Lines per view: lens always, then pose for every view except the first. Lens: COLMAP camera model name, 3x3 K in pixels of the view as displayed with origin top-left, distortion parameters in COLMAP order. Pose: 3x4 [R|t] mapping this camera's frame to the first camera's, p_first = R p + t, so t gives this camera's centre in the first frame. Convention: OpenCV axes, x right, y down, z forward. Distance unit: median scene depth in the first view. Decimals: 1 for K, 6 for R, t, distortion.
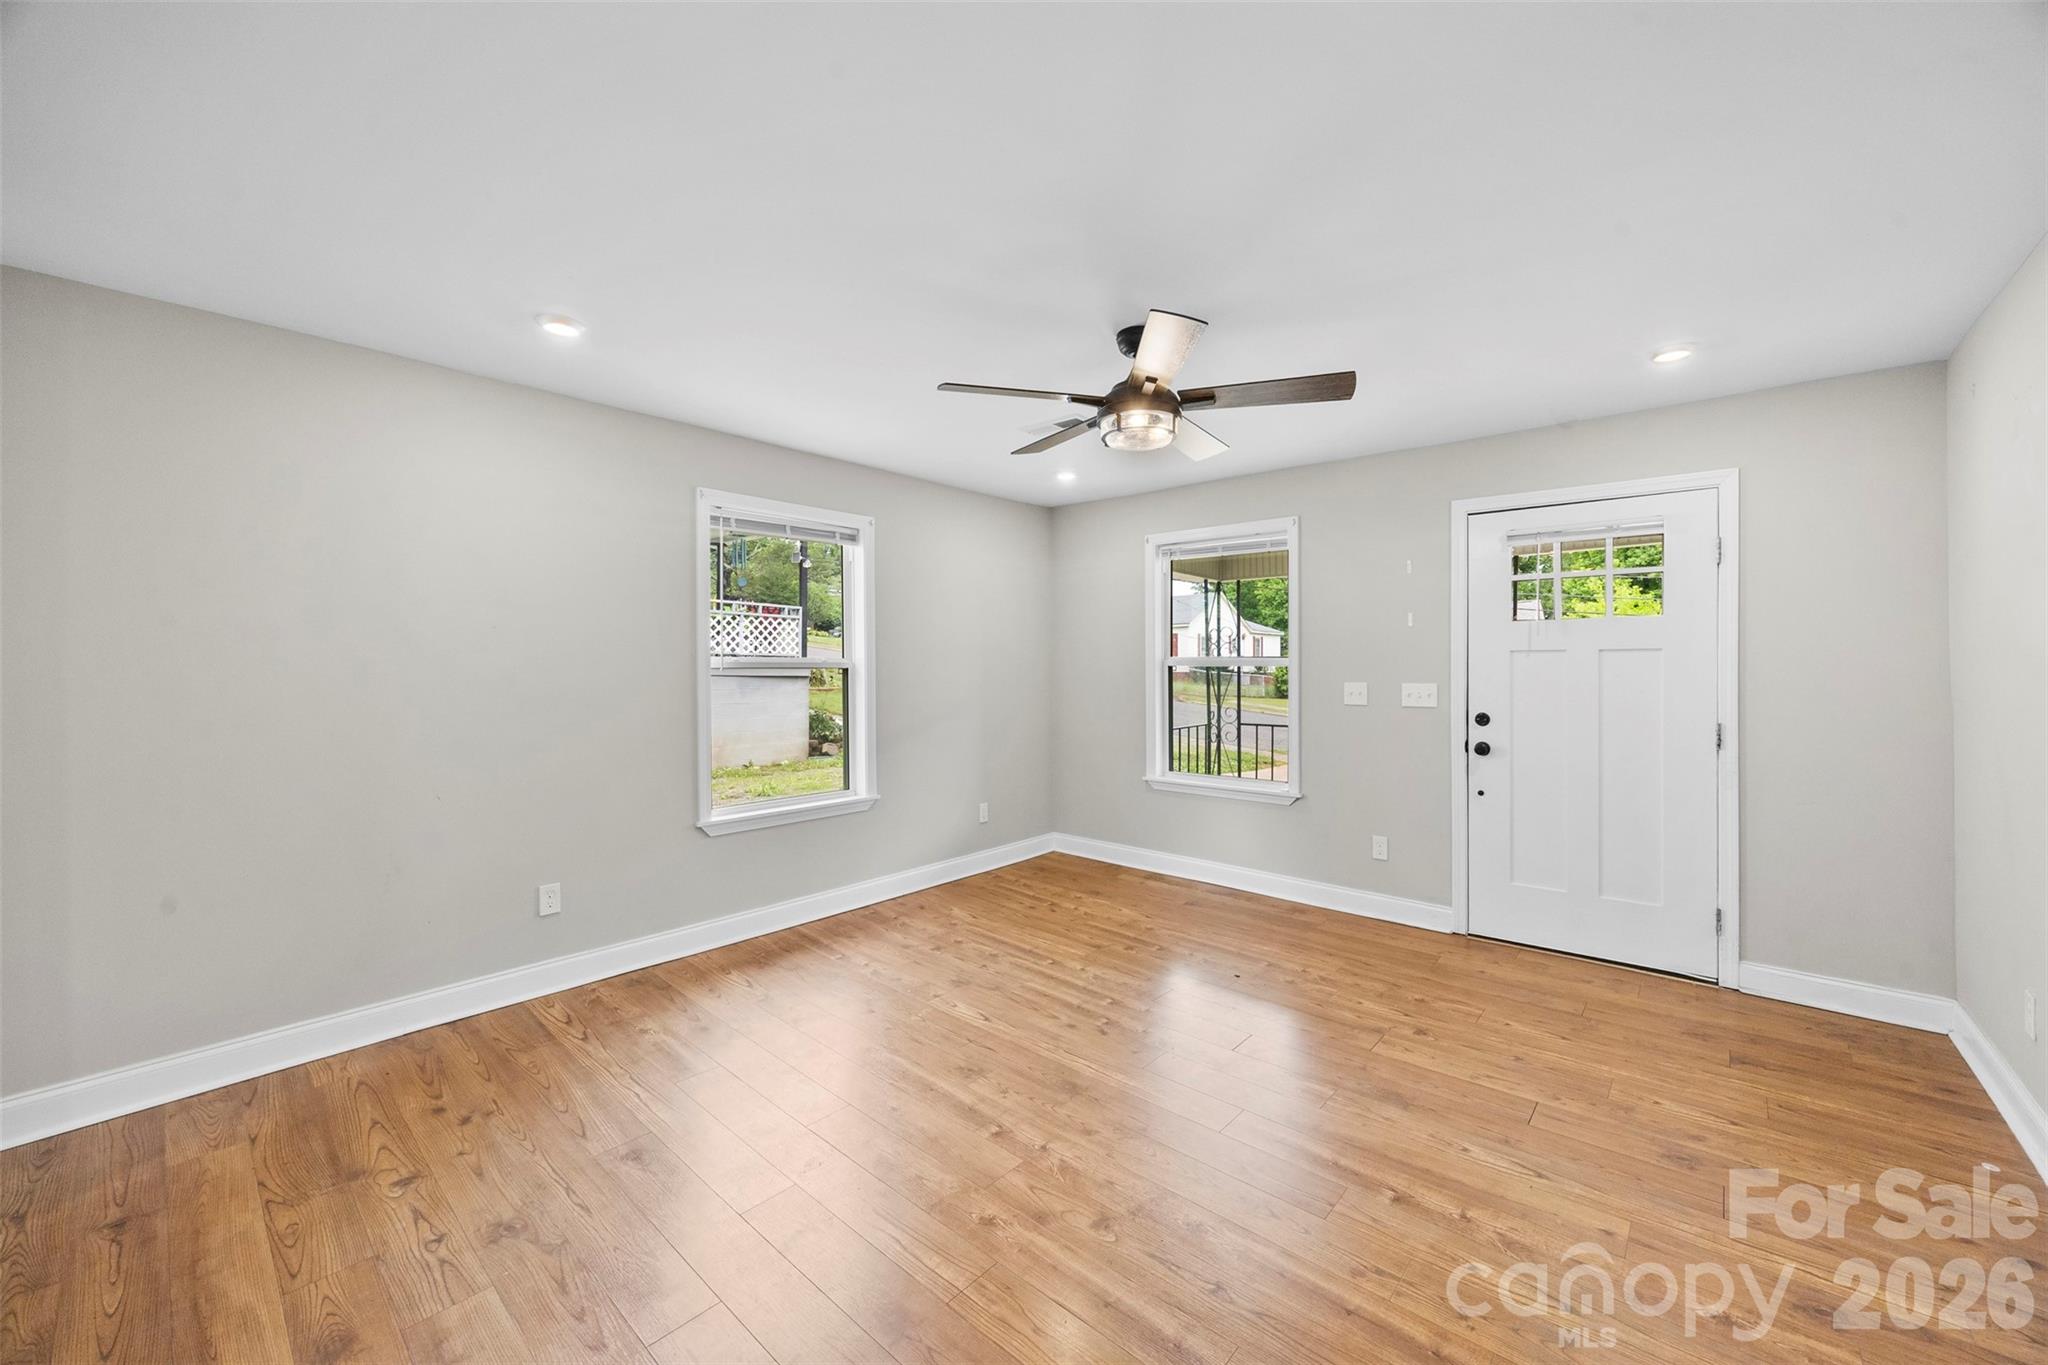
lens RADIAL K [[785.0, 0, 1034.1], [0, 785.0, 670.6], [0, 0, 1]] dist [-0.000330, -0.000062]
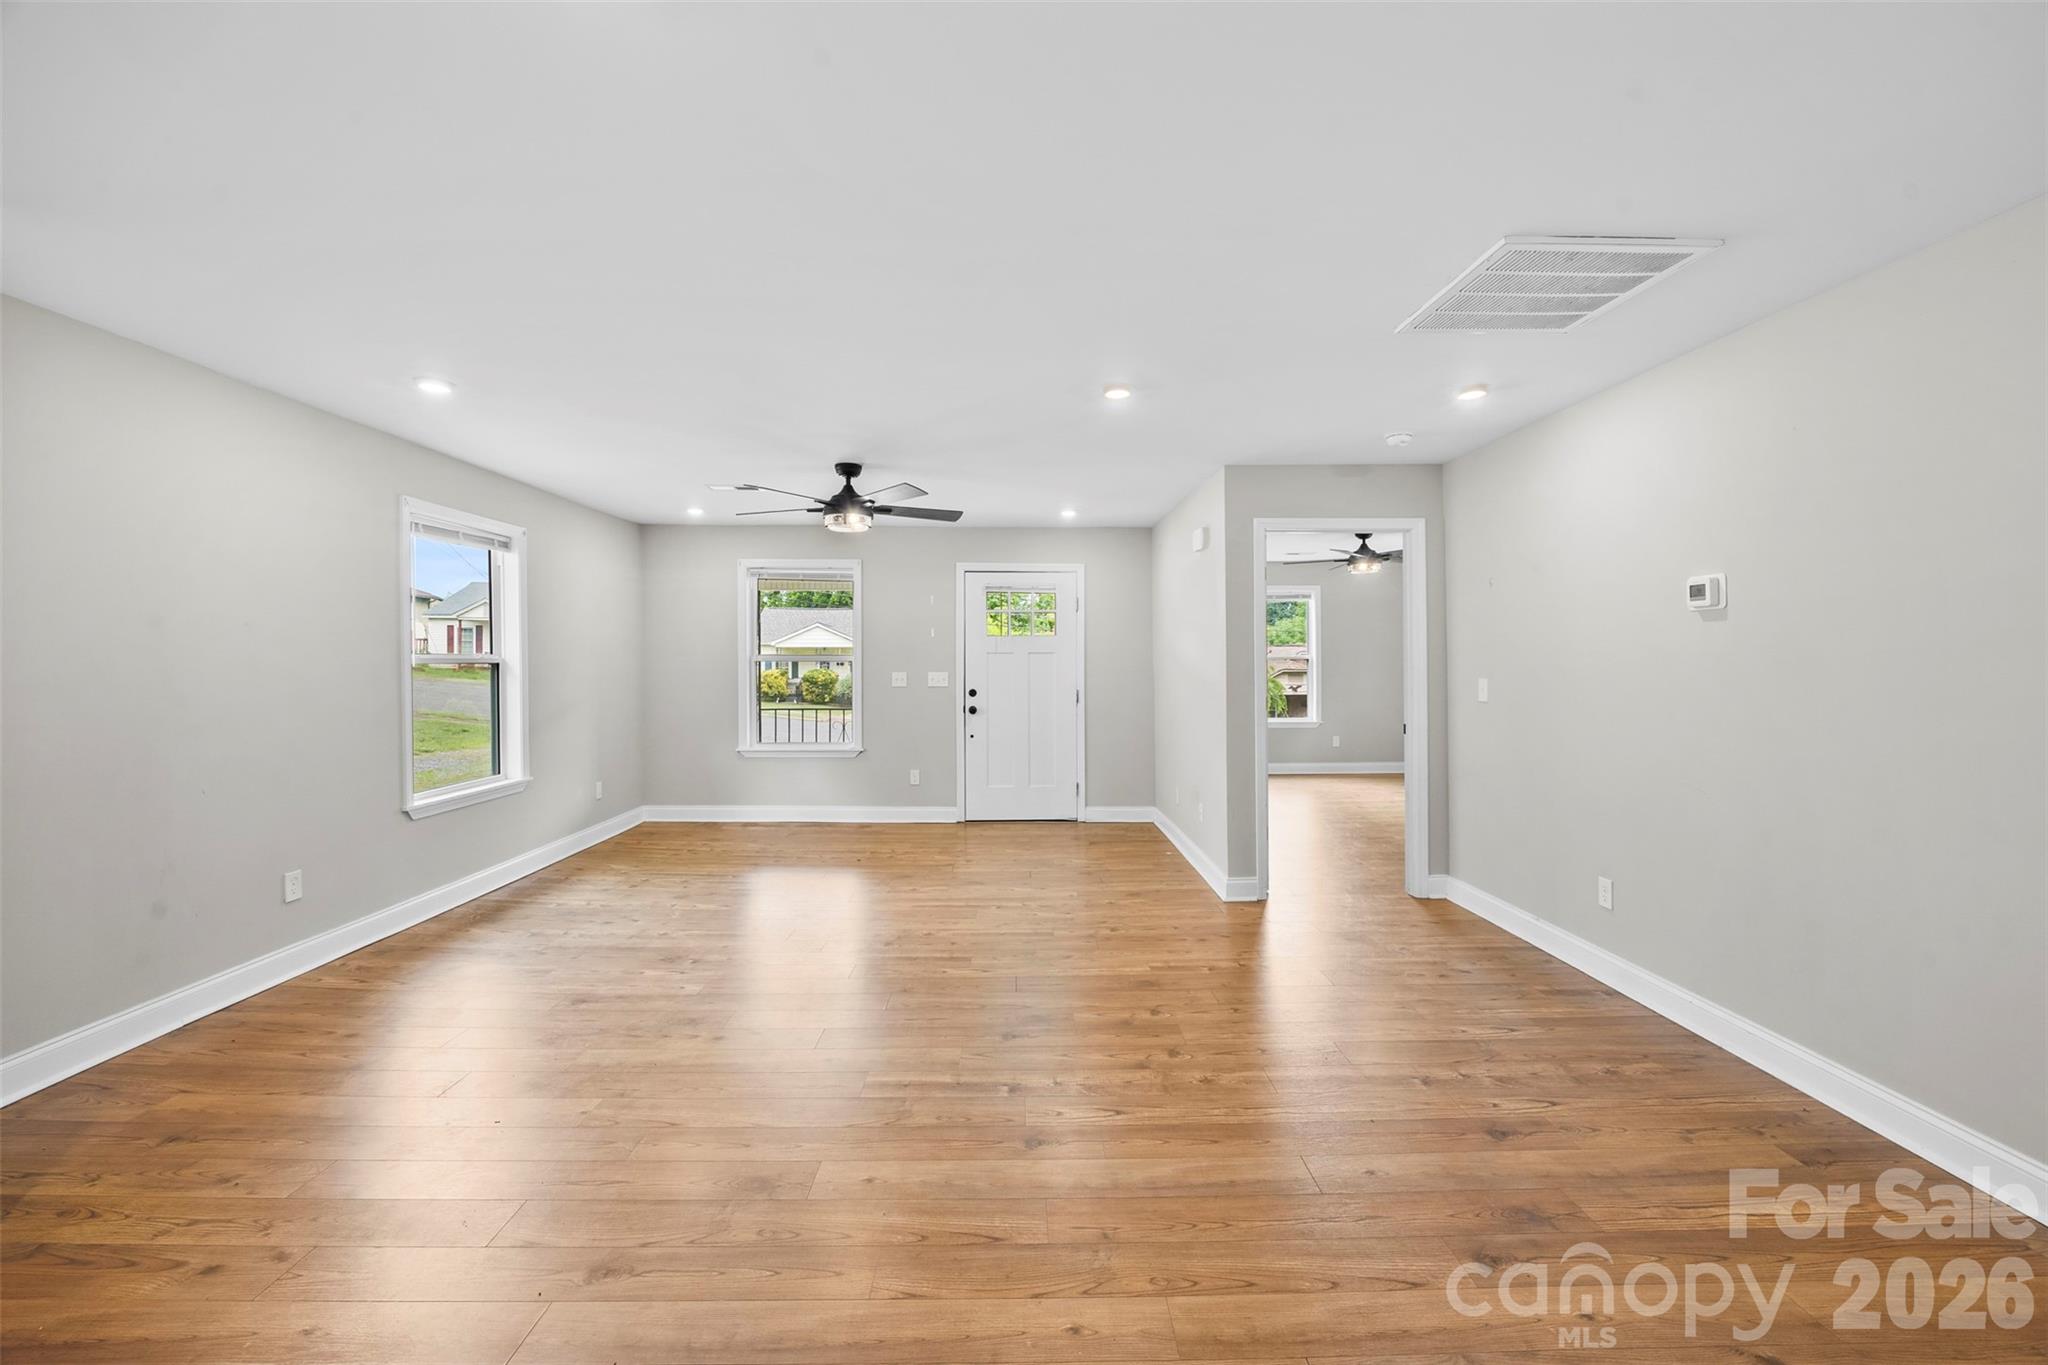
lens RADIAL K [[798.4, 0, 1022.8], [0, 798.4, 659.1], [0, 0, 1]] dist [-0.001707, 0.000057]
pose [[0.745712, 0.001796, 0.666266, -0.504059], [0.003967, 0.999967, -0.007135, 0.001657], [-0.666257, 0.007964, 0.745680, -0.365490]]
